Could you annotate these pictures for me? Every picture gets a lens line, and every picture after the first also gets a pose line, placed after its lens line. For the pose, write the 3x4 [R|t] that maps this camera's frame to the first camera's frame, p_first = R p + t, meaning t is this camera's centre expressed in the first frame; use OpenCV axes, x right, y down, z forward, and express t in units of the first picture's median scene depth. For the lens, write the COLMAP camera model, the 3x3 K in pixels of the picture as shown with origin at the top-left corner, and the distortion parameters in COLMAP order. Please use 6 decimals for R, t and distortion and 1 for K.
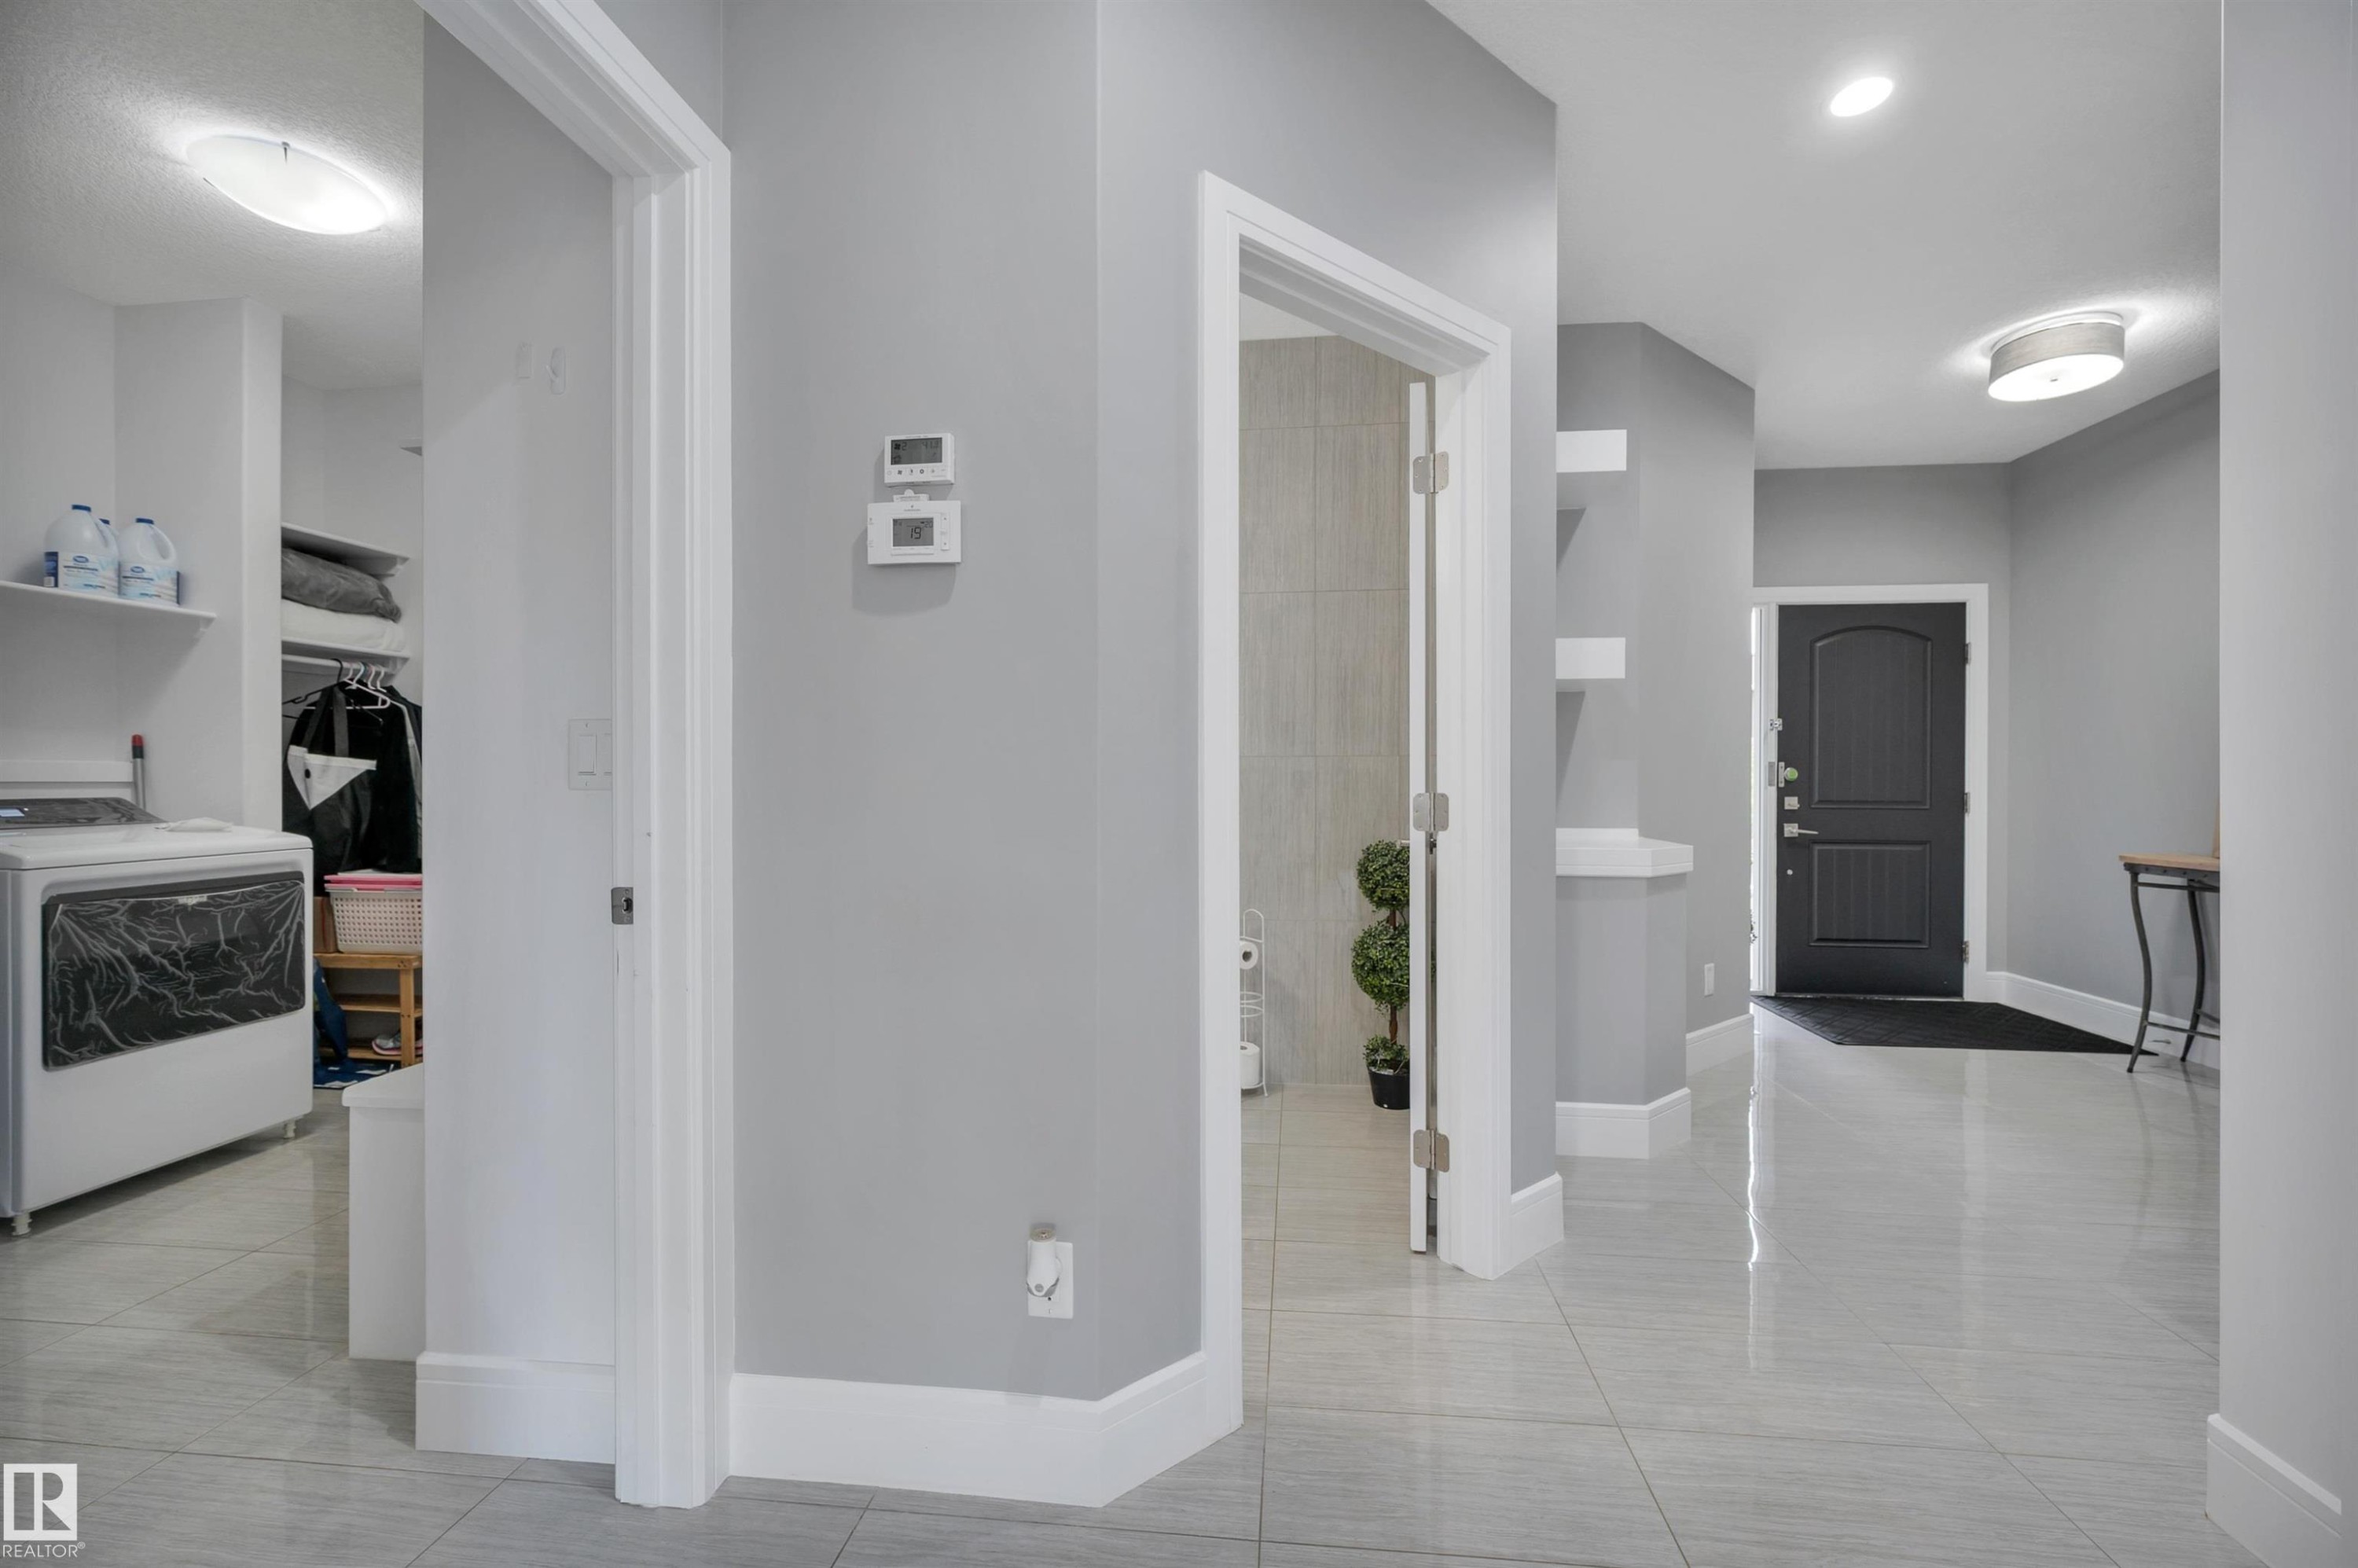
lens RADIAL K [[965.7, 0, 1179.9], [0, 965.7, 779.5], [0, 0, 1]] dist [0.007834, 0.000509]
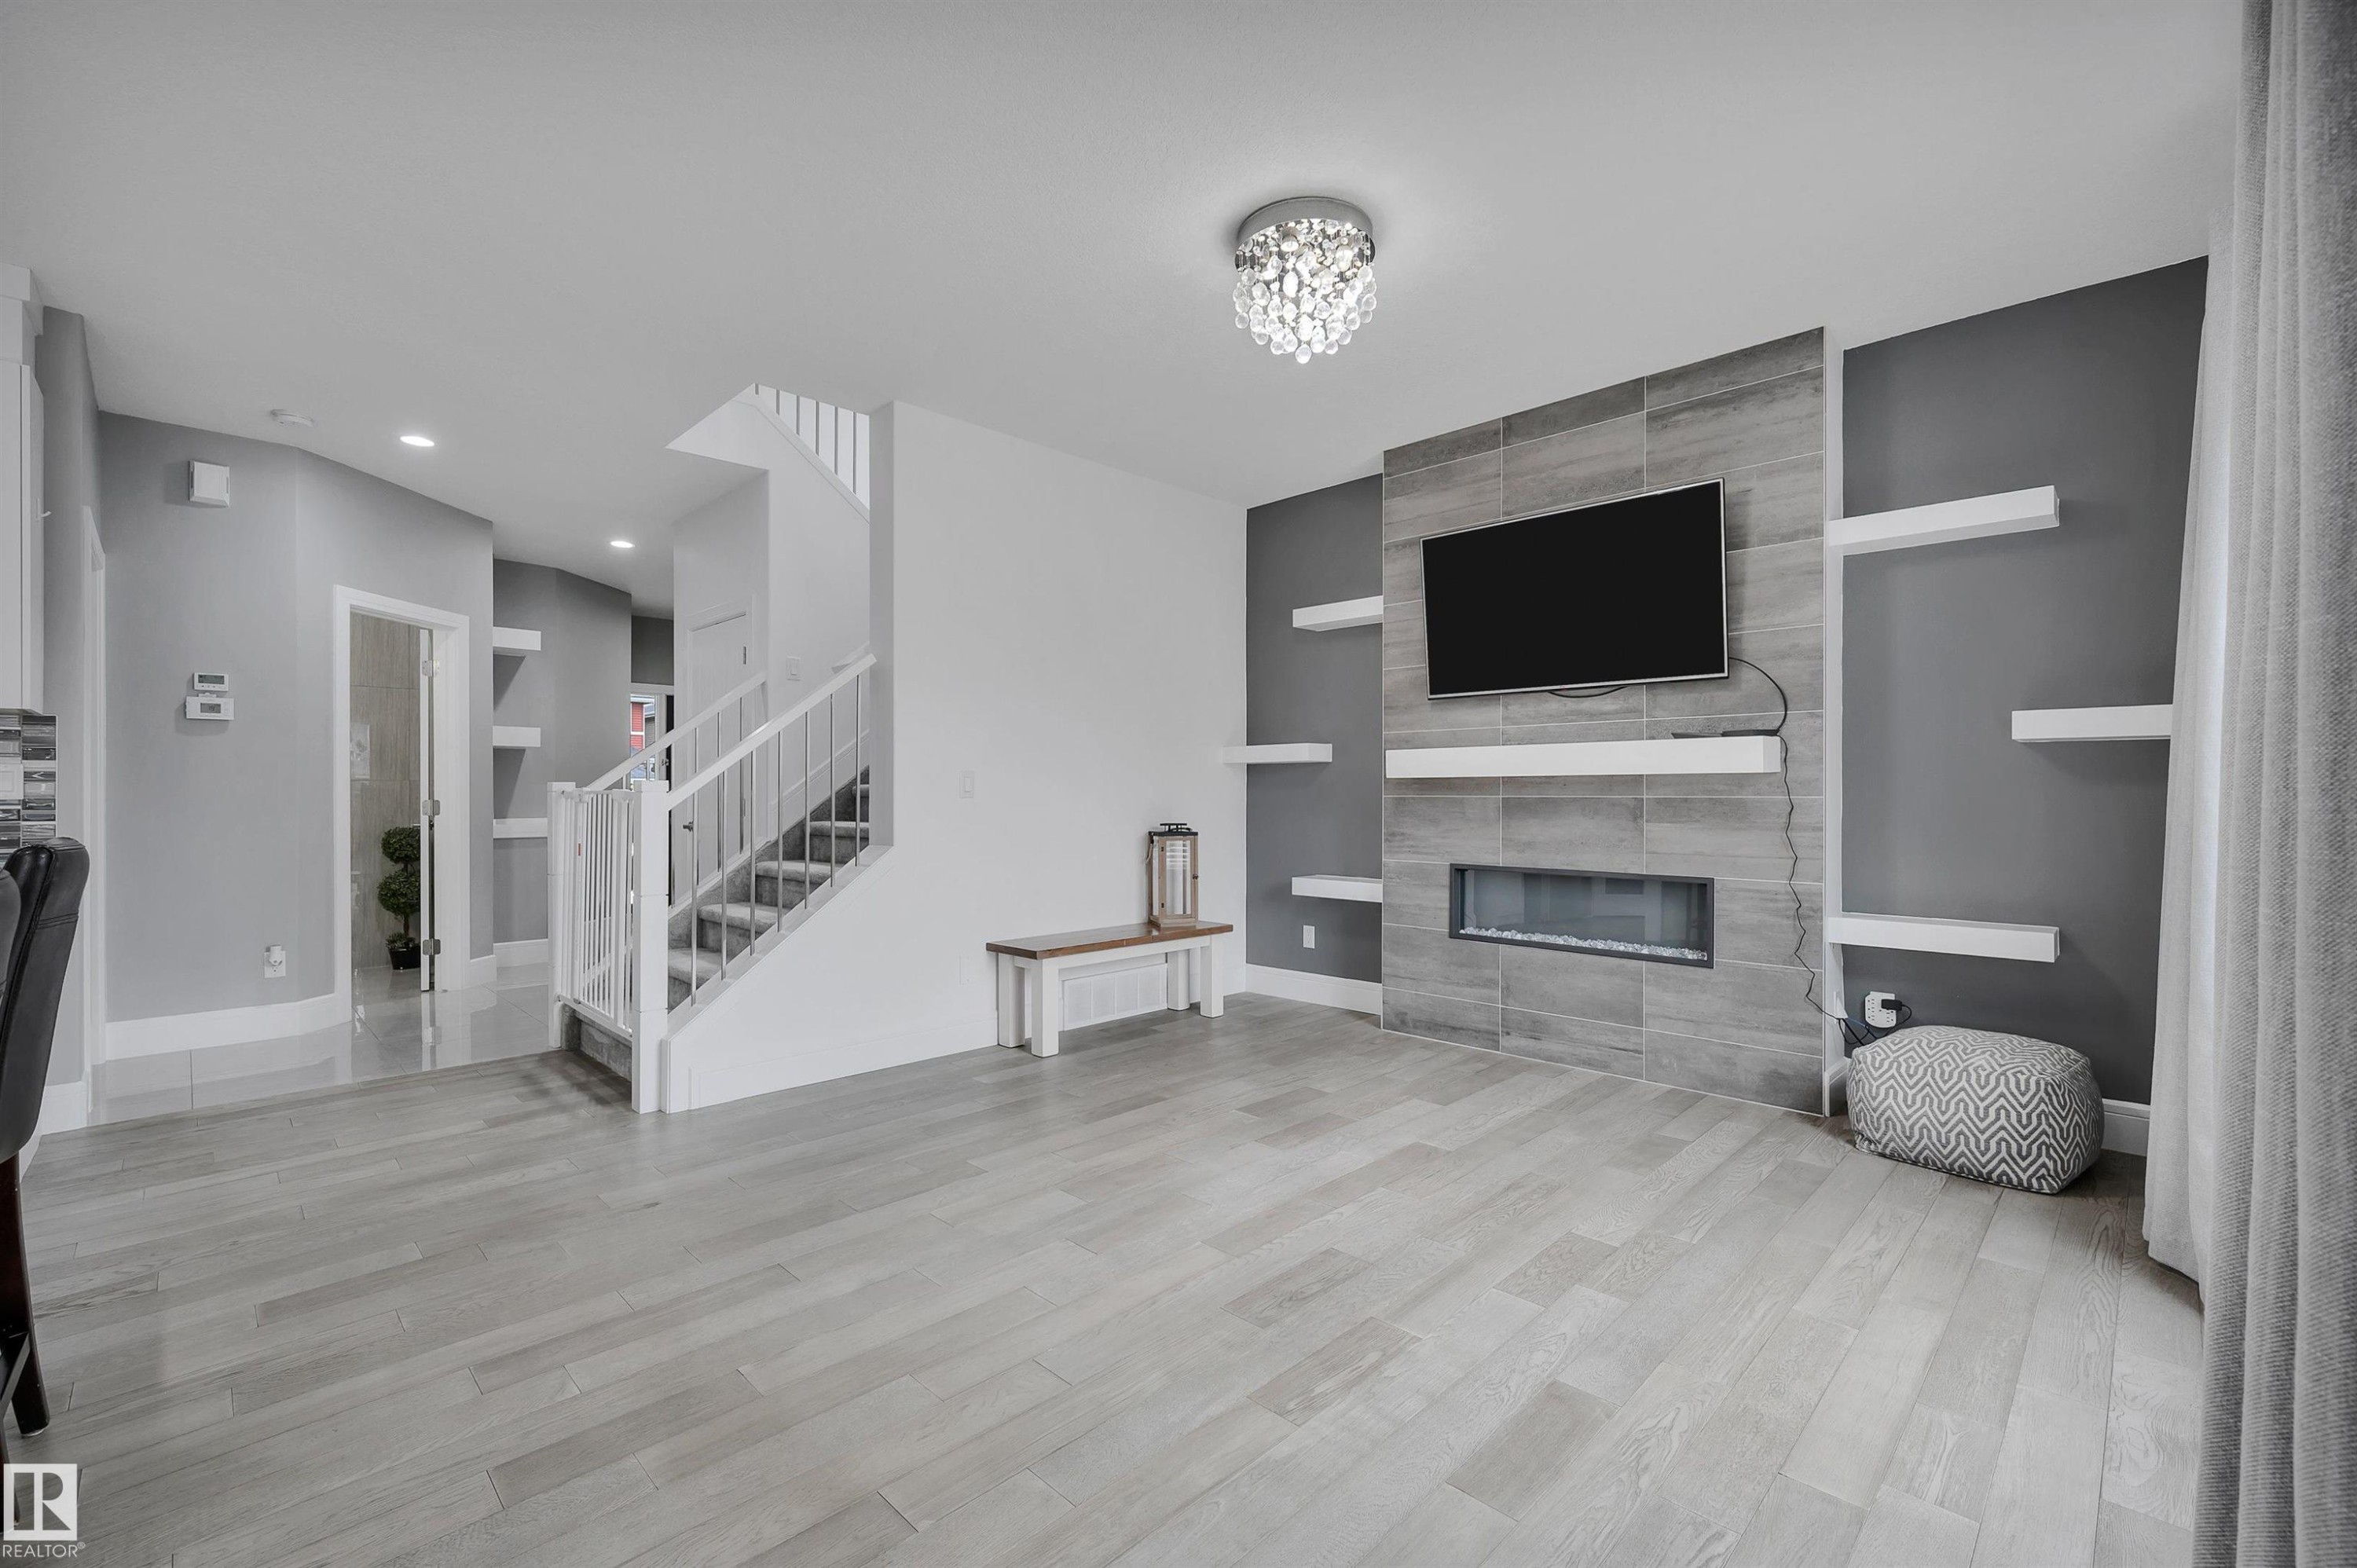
lens RADIAL K [[1032.4, 0, 1257.5], [0, 1032.4, 807.7], [0, 0, 1]] dist [-0.012321, -0.000261]
pose [[0.595201, -0.004622, 0.803564, -0.425980], [-0.009539, 0.999872, 0.012817, -0.014887], [-0.803521, -0.015294, 0.595081, -1.636726]]
